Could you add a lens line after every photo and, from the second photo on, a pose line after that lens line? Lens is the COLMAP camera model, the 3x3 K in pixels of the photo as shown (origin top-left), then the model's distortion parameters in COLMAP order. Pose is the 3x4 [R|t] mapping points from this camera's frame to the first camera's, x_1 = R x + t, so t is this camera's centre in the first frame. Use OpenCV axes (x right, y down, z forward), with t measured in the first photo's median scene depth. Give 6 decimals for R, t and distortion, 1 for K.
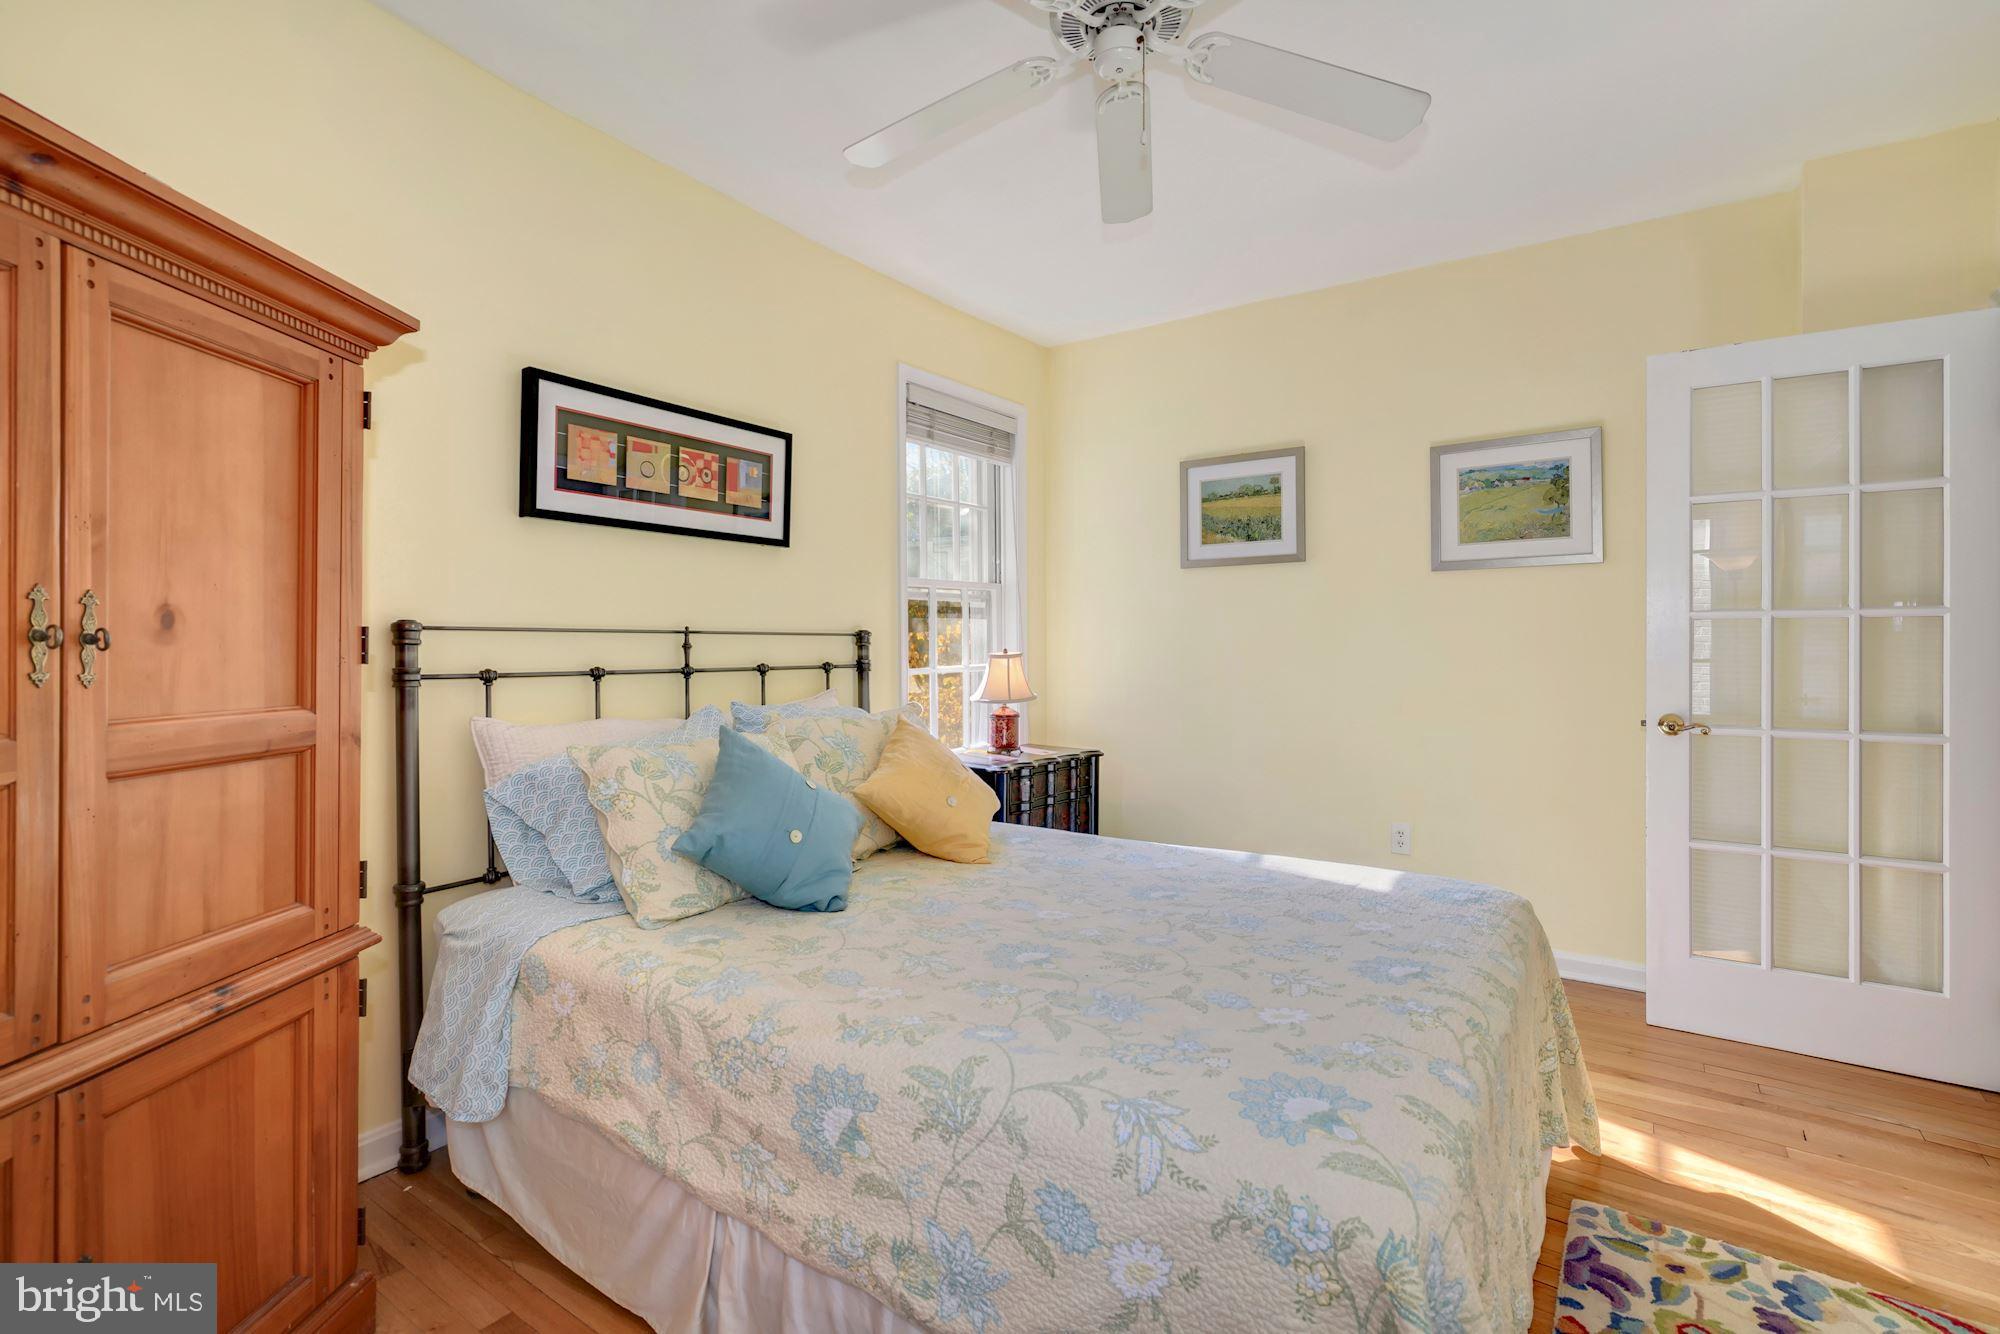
lens RADIAL K [[953.4, 0, 1000.5], [0, 953.4, 633.0], [0, 0, 1]] dist [-0.002273, 0.000523]
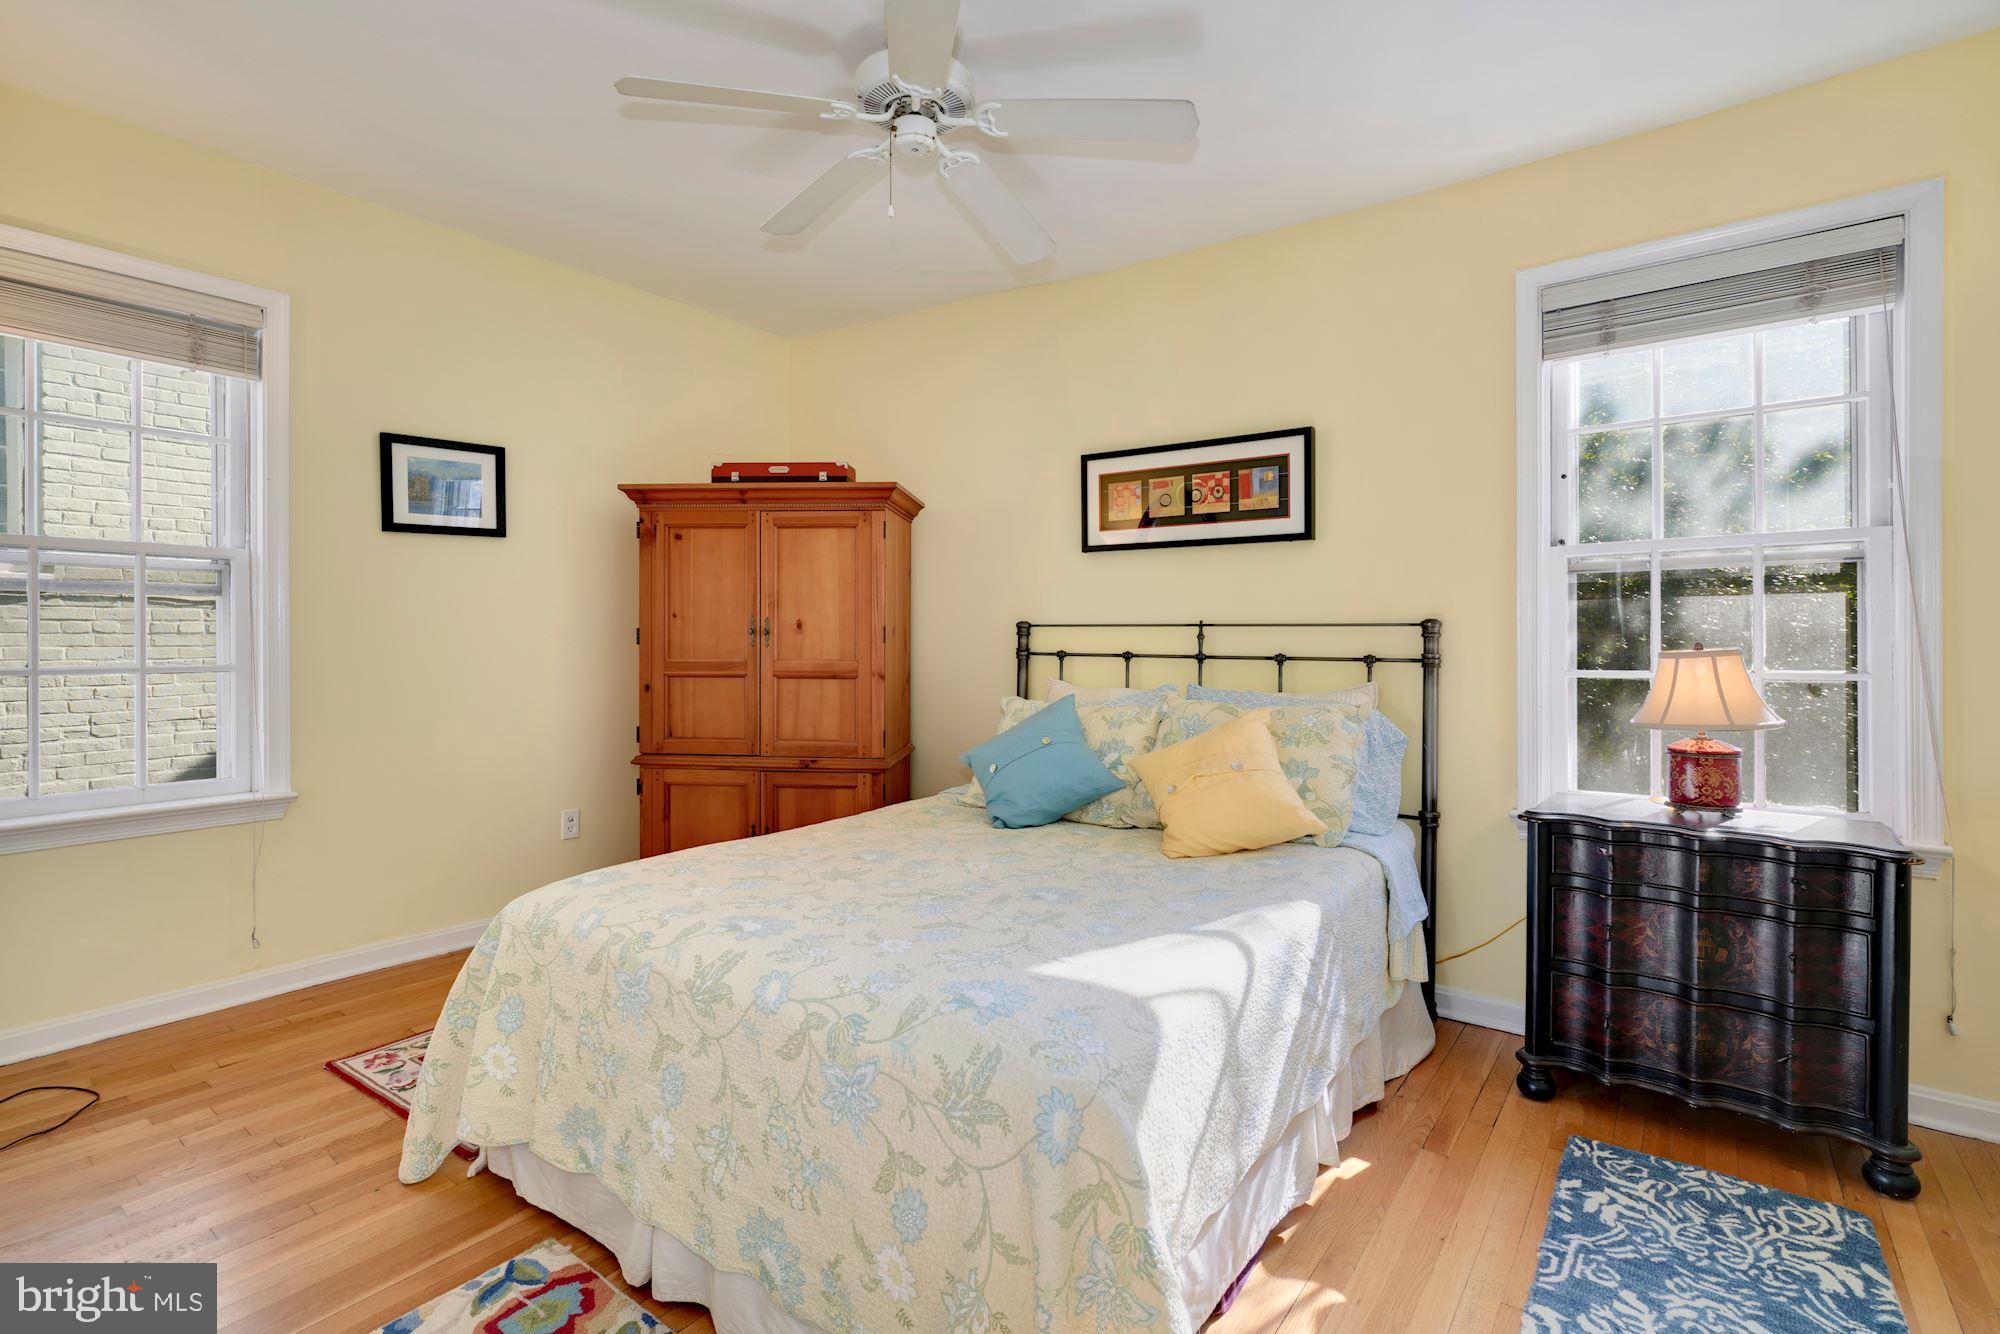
lens RADIAL K [[953.4, 0, 1000.5], [0, 953.4, 633.0], [0, 0, 1]] dist [-0.002273, 0.000523]
pose [[-0.056778, -0.003457, -0.998381, 0.893525], [0.008999, 0.999952, -0.003974, 0.011622], [0.998346, -0.009210, -0.056744, 0.807519]]
